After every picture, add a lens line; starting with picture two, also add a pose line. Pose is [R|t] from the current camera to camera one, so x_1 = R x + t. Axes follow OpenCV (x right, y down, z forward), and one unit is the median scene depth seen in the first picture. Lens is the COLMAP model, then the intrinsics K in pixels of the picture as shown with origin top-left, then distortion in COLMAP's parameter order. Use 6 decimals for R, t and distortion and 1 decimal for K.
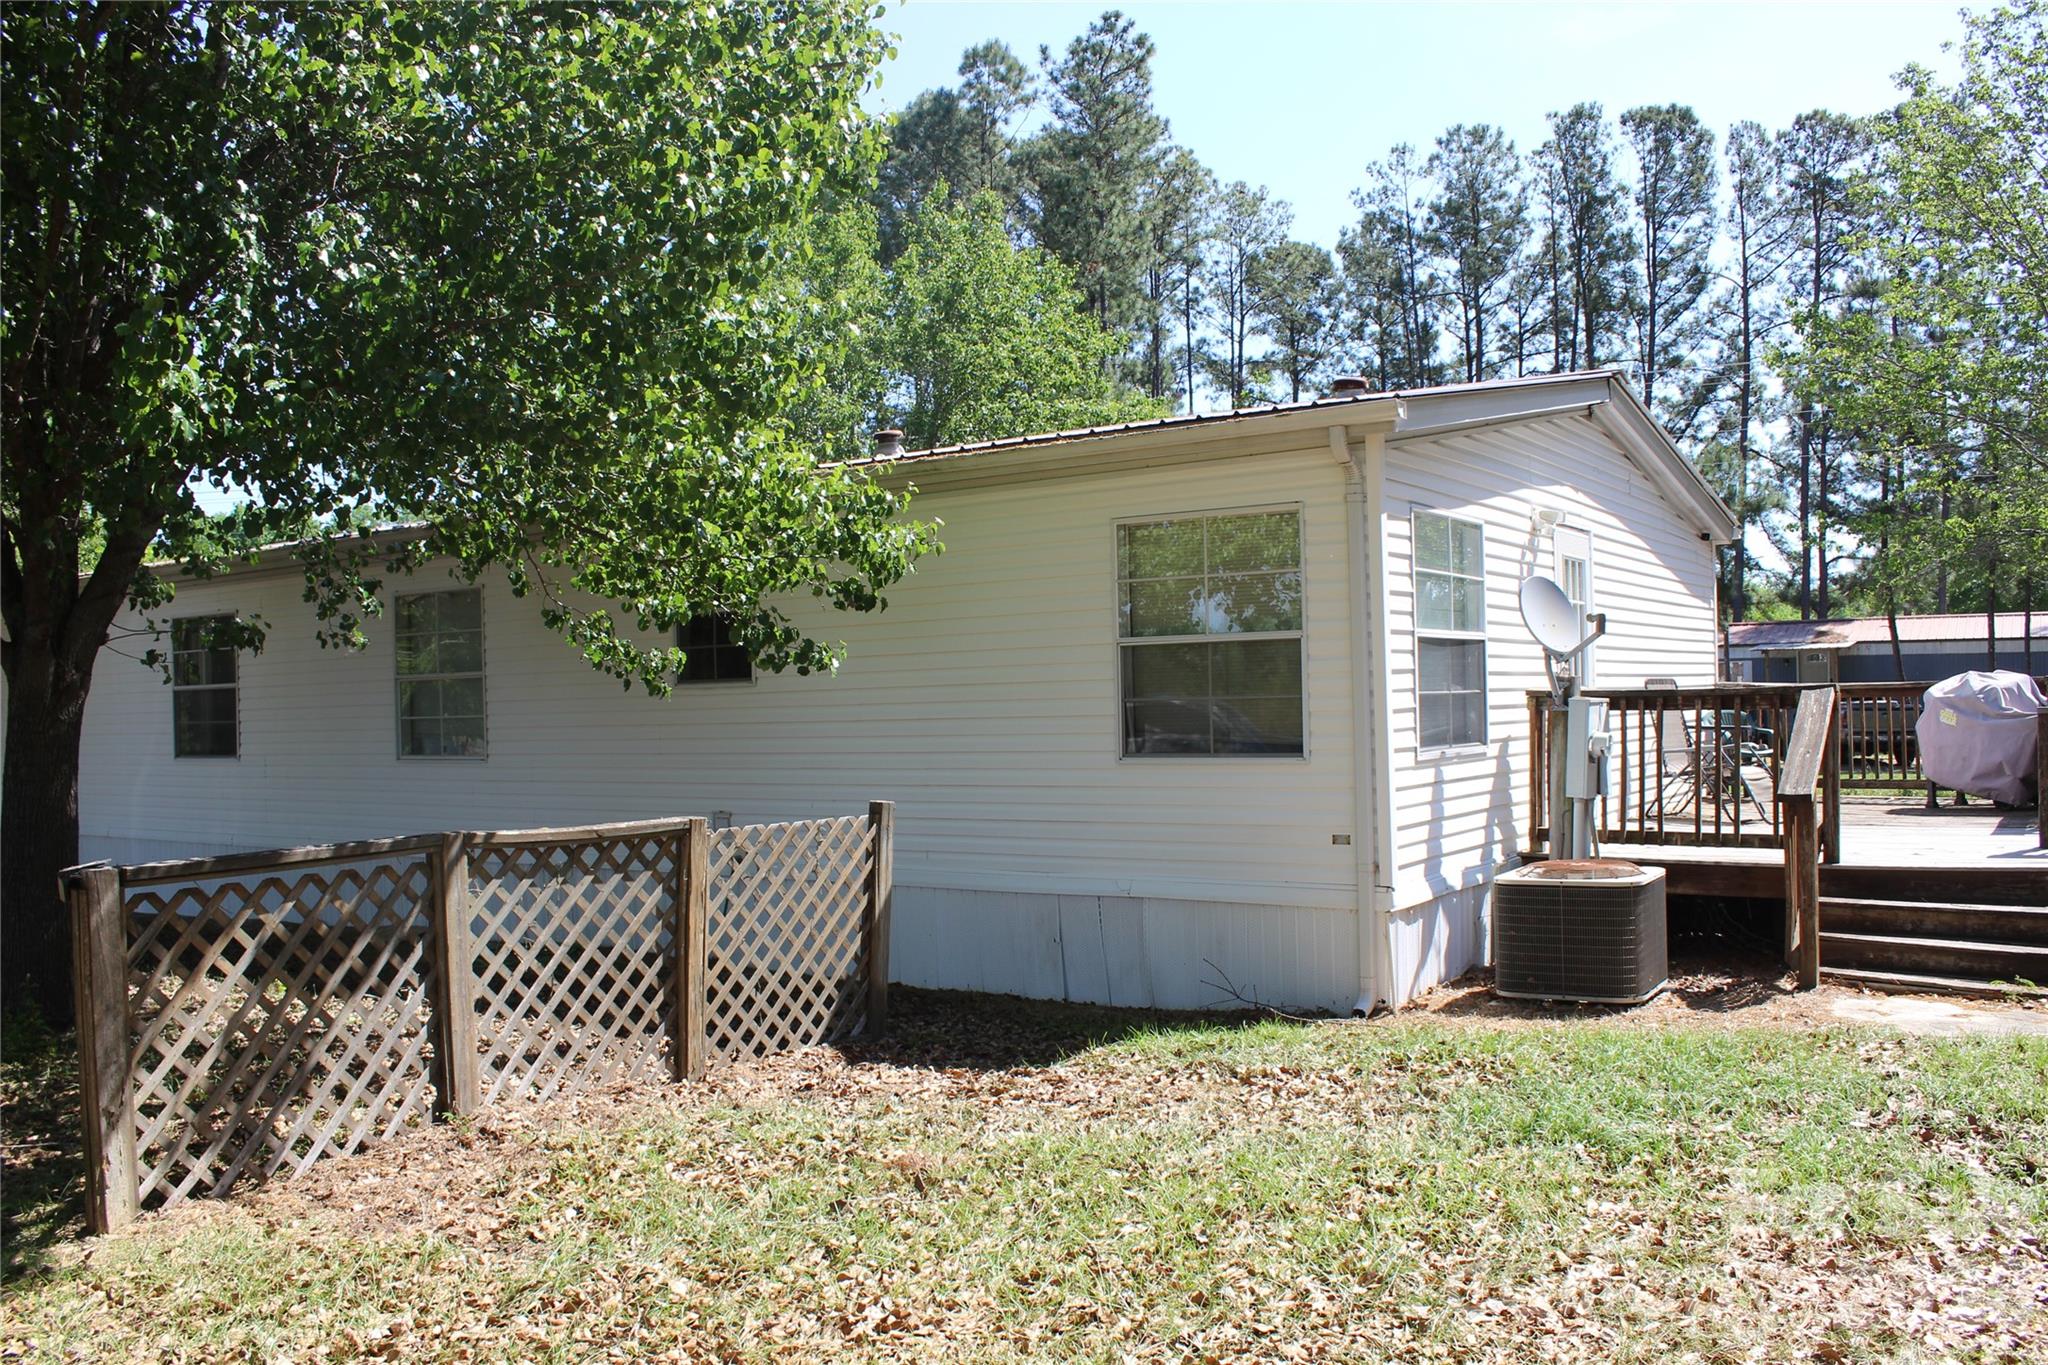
lens RADIAL K [[1669.1, 0, 1012.1], [0, 1669.1, 682.7], [0, 0, 1]] dist [-0.165313, 0.130326]
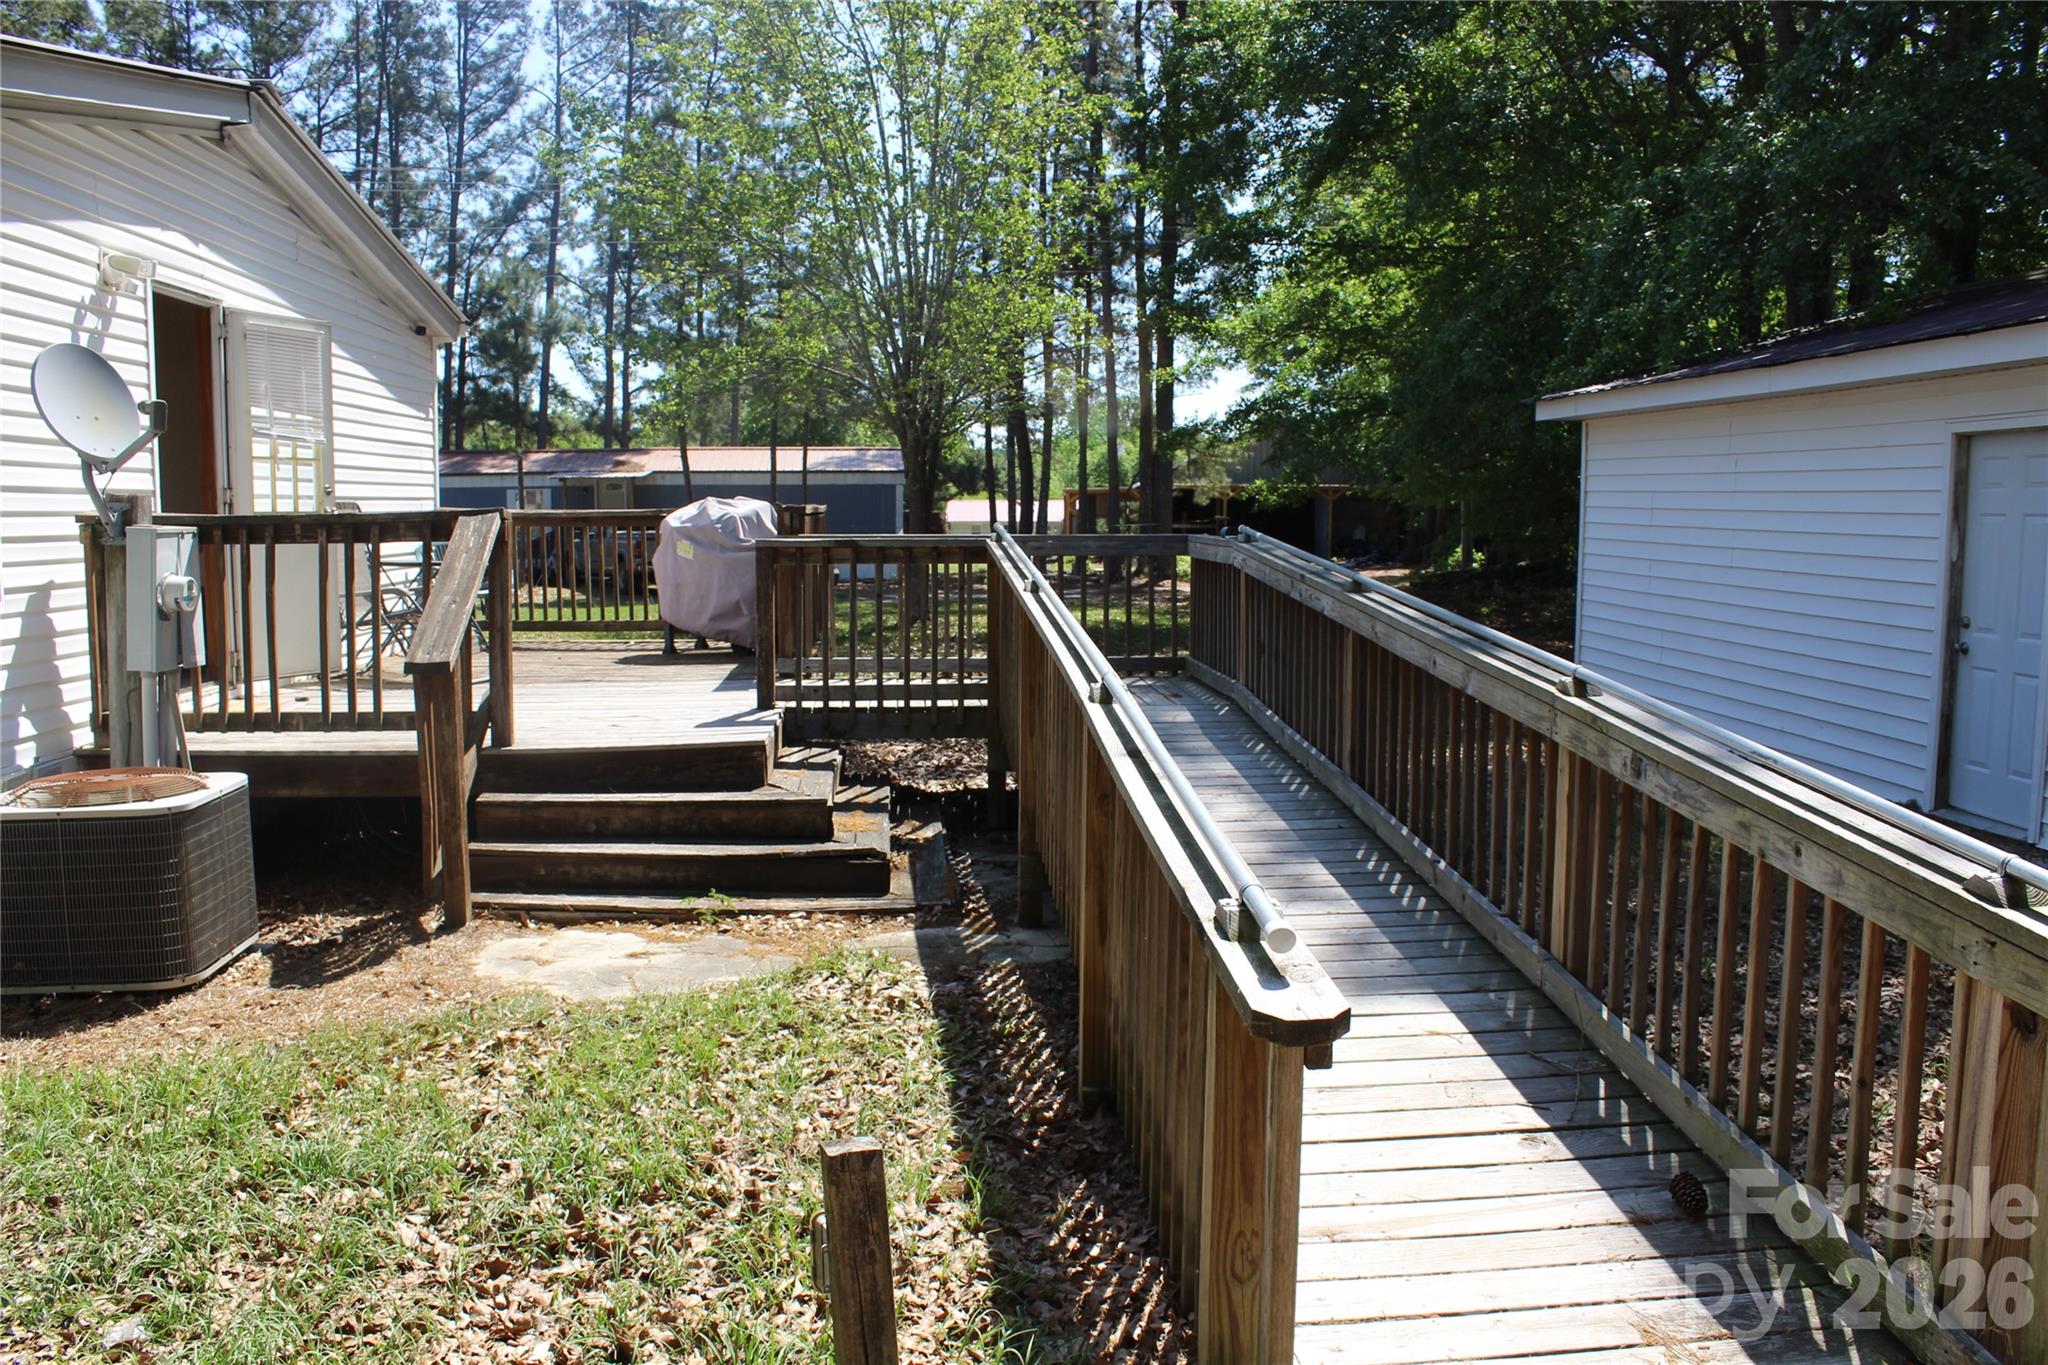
lens RADIAL K [[1684.1, 0, 1024.0], [0, 1684.1, 682.5], [0, 0, 1]] dist [-0.167099, 0.136974]
pose [[0.772225, -0.049578, 0.633412, 0.032476], [-0.015722, 0.995154, 0.097059, 0.000462], [-0.635155, -0.084909, 0.767703, 0.039190]]
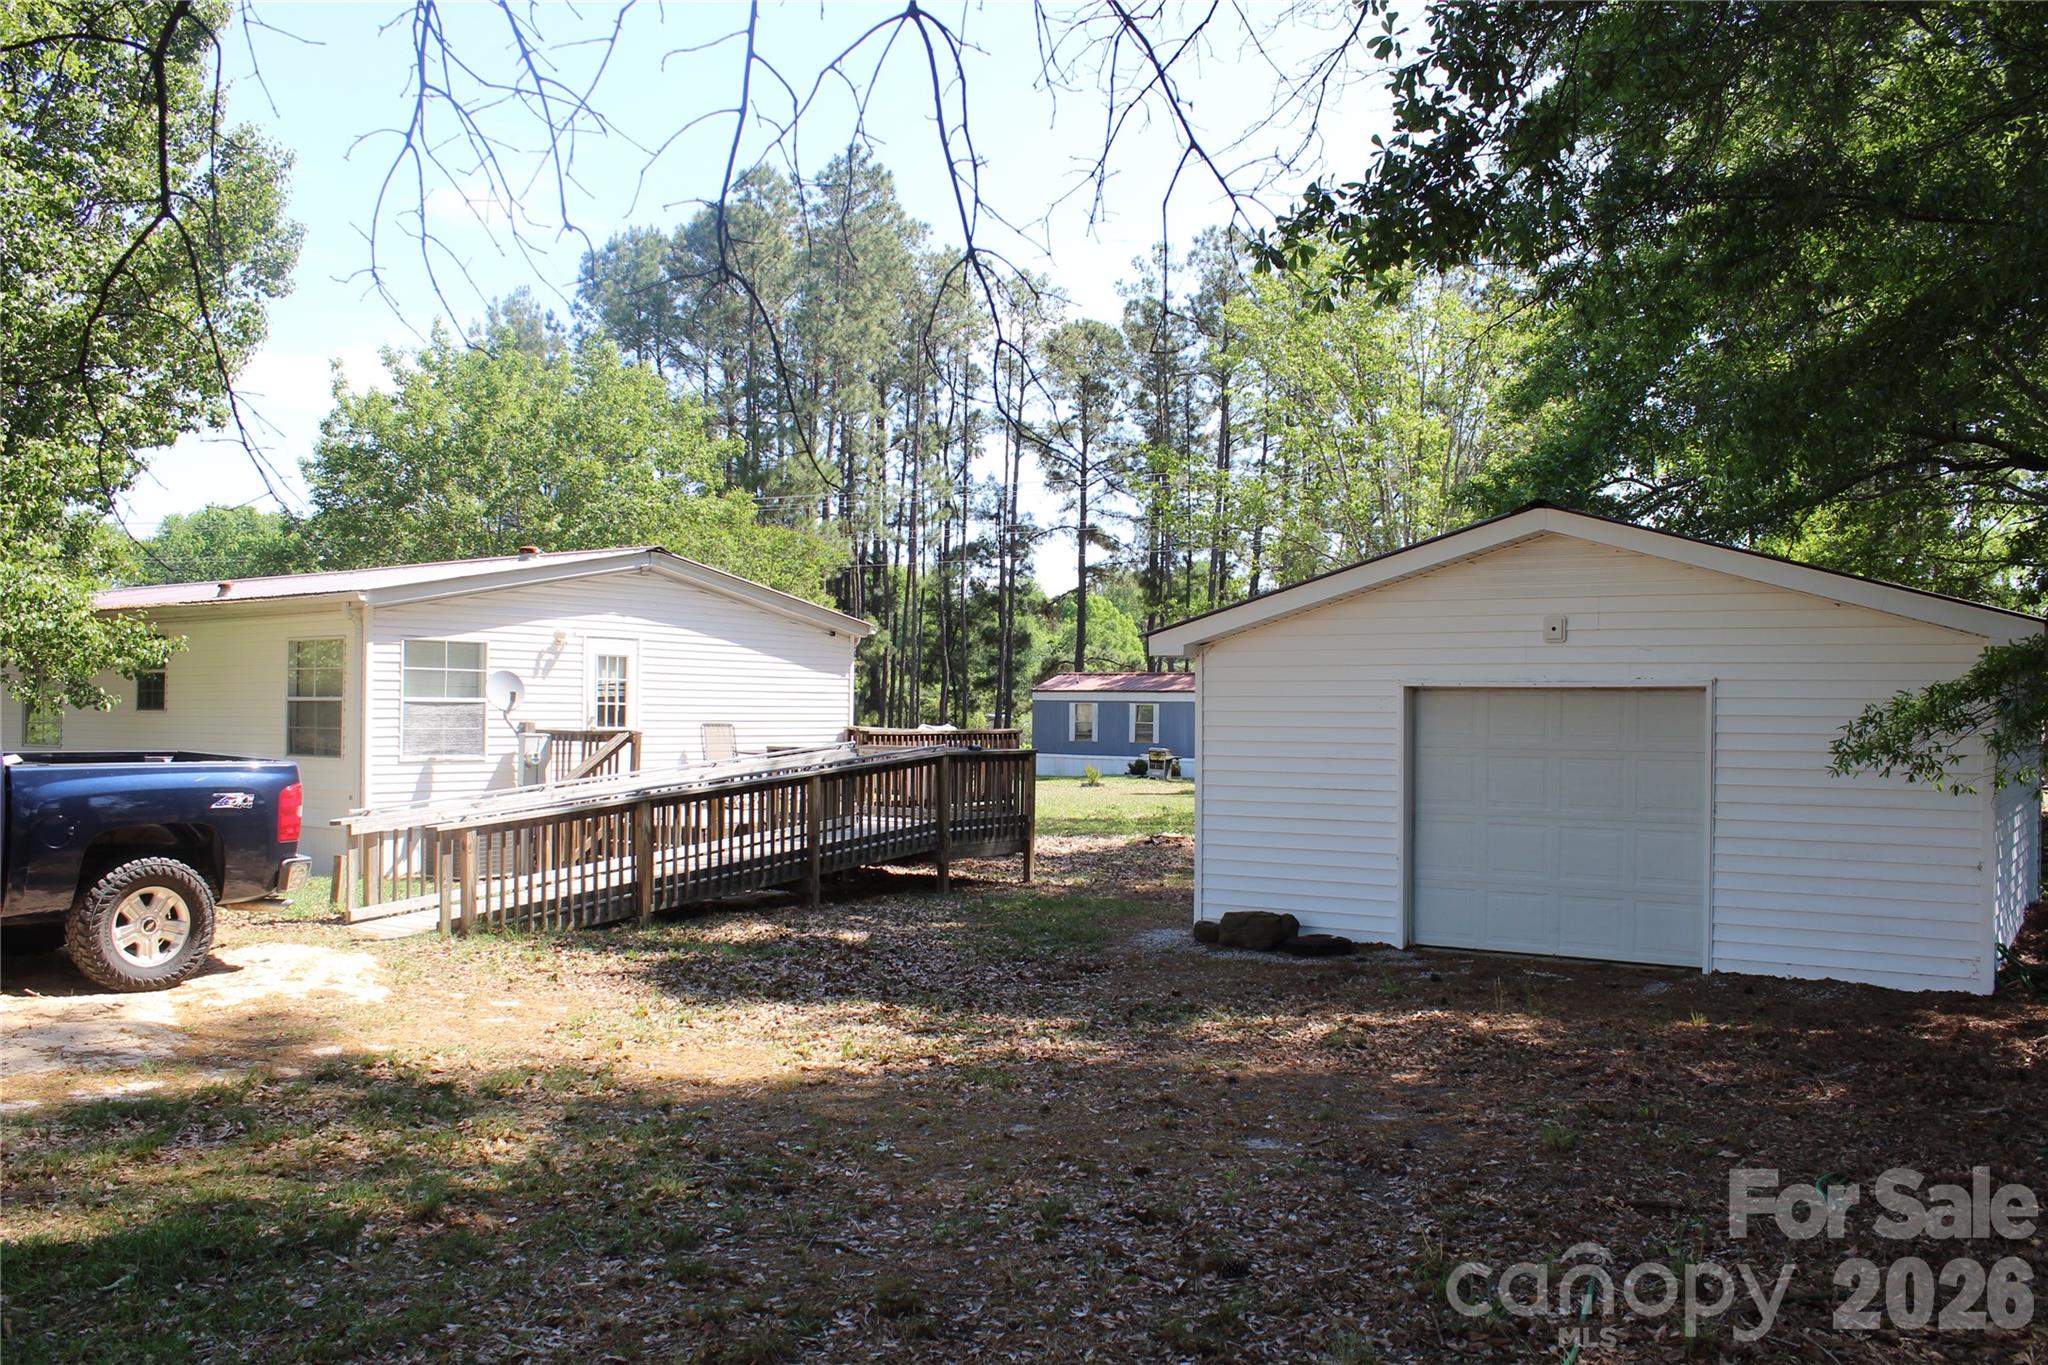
lens RADIAL K [[1643.3, 0, 1027.0], [0, 1643.3, 680.9], [0, 0, 1]] dist [-0.165827, 0.140532]
pose [[0.999456, 0.029119, 0.015476, 0.148589], [-0.028969, 0.999532, -0.009809, -0.008366], [-0.015754, 0.009355, 0.999832, -0.151371]]
